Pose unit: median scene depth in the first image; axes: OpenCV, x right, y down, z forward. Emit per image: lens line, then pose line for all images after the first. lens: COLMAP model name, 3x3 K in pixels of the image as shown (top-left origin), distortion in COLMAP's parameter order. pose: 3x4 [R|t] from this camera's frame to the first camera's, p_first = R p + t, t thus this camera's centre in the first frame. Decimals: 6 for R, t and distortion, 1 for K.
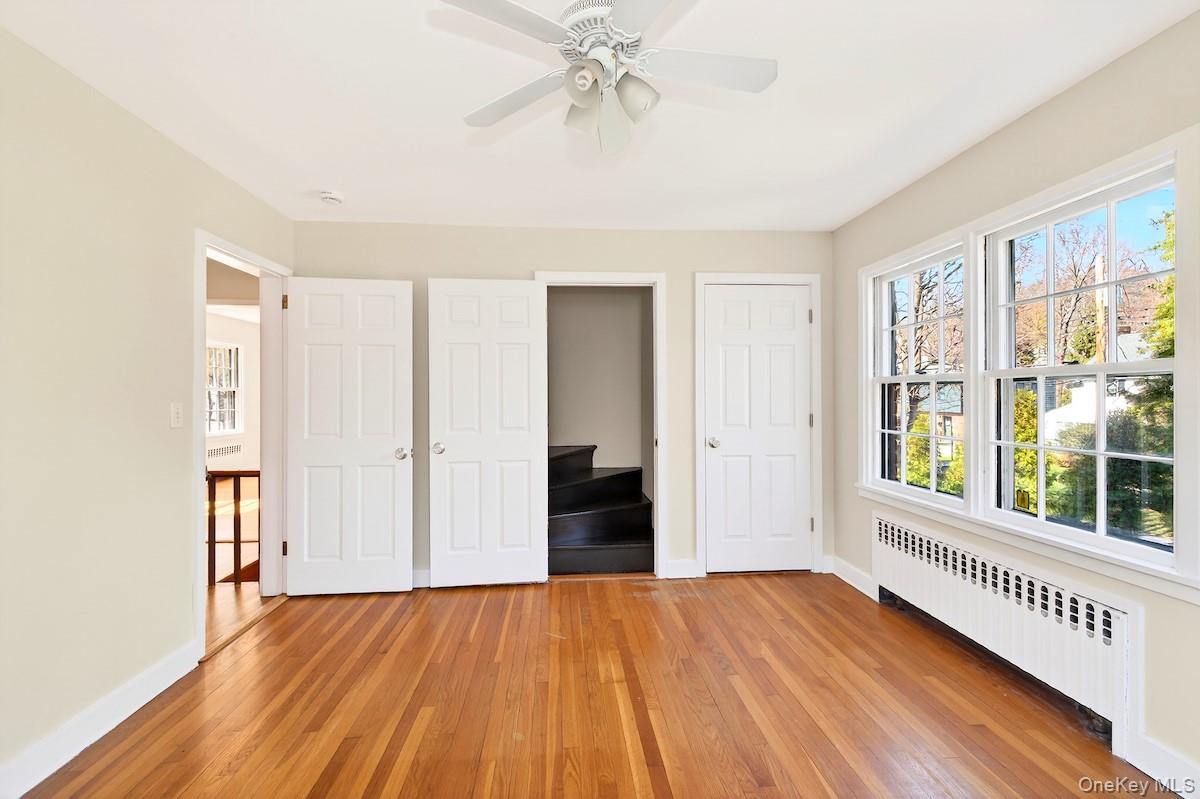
lens RADIAL K [[509.7, 0, 599.5], [0, 509.7, 398.1], [0, 0, 1]] dist [0.016367, 0.000280]
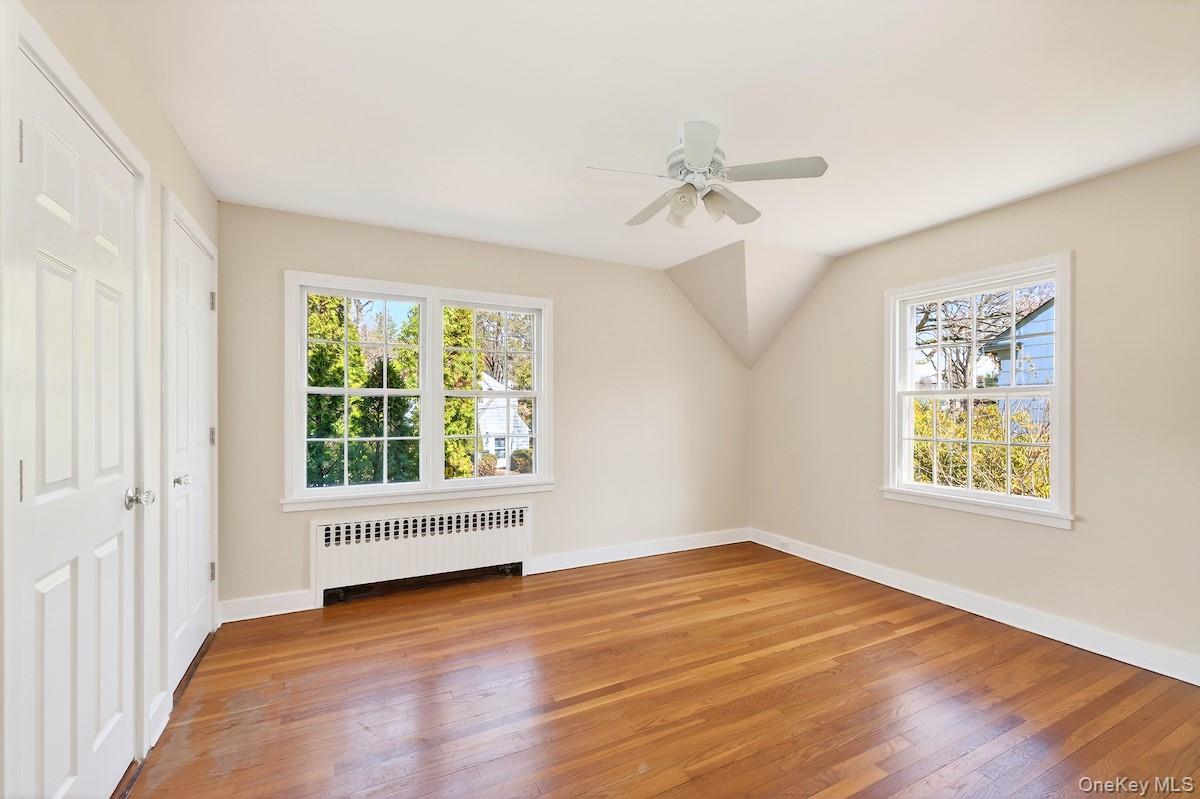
lens RADIAL K [[509.7, 0, 601.9], [0, 509.7, 410.7], [0, 0, 1]] dist [0.016367, 0.000280]
pose [[-0.387699, -0.001231, 0.921785, -0.908769], [0.001413, 0.999997, 0.001930, 0.007768], [-0.921785, 0.002051, -0.387696, 1.312908]]
